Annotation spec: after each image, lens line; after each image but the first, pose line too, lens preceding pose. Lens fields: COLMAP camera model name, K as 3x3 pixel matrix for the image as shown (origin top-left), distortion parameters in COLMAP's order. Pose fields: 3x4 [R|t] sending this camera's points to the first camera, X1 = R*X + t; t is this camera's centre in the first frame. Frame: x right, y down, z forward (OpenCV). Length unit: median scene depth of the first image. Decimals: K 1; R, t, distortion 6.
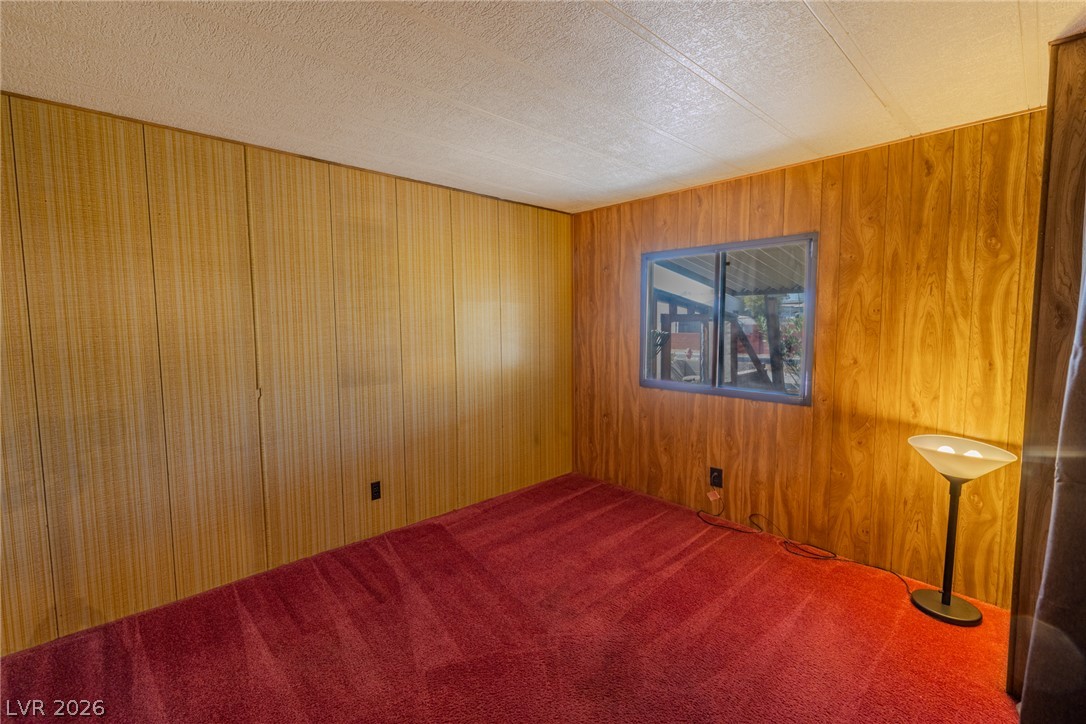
lens RADIAL K [[472.6, 0, 547.3], [0, 472.6, 356.8], [0, 0, 1]] dist [-0.001287, 0.000469]
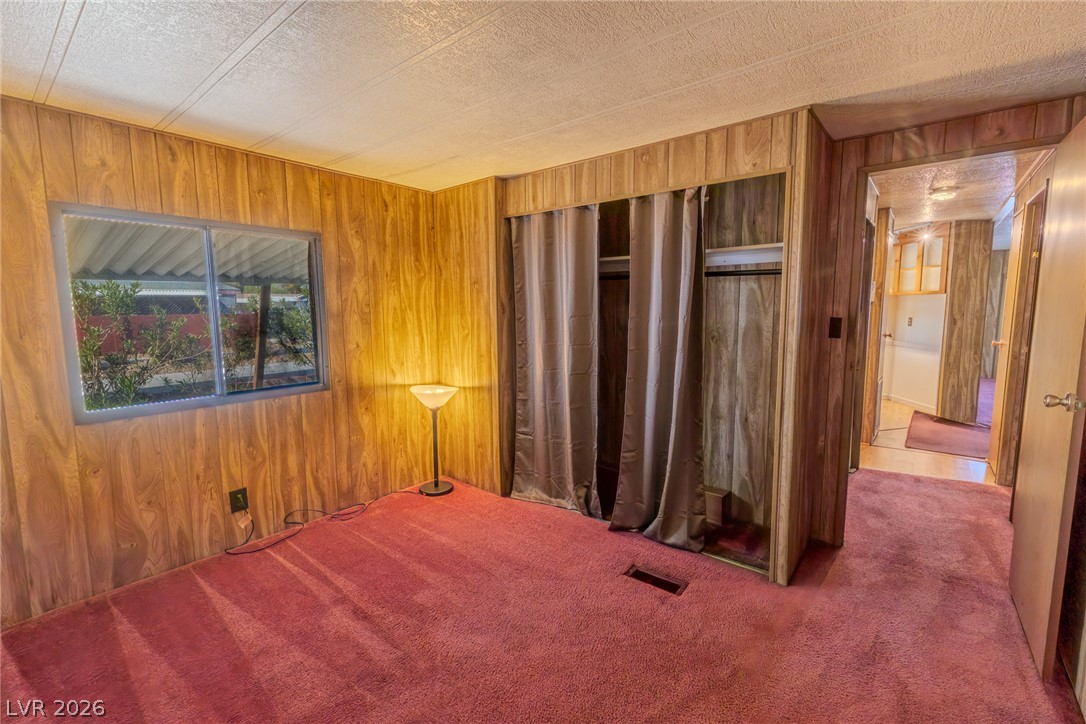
lens RADIAL K [[472.6, 0, 547.3], [0, 472.6, 356.8], [0, 0, 1]] dist [-0.001287, 0.000469]
pose [[-0.140021, -0.098843, 0.985203, -0.620232], [0.082076, 0.990422, 0.111032, -0.055361], [-0.986741, 0.096409, -0.130567, 0.640338]]
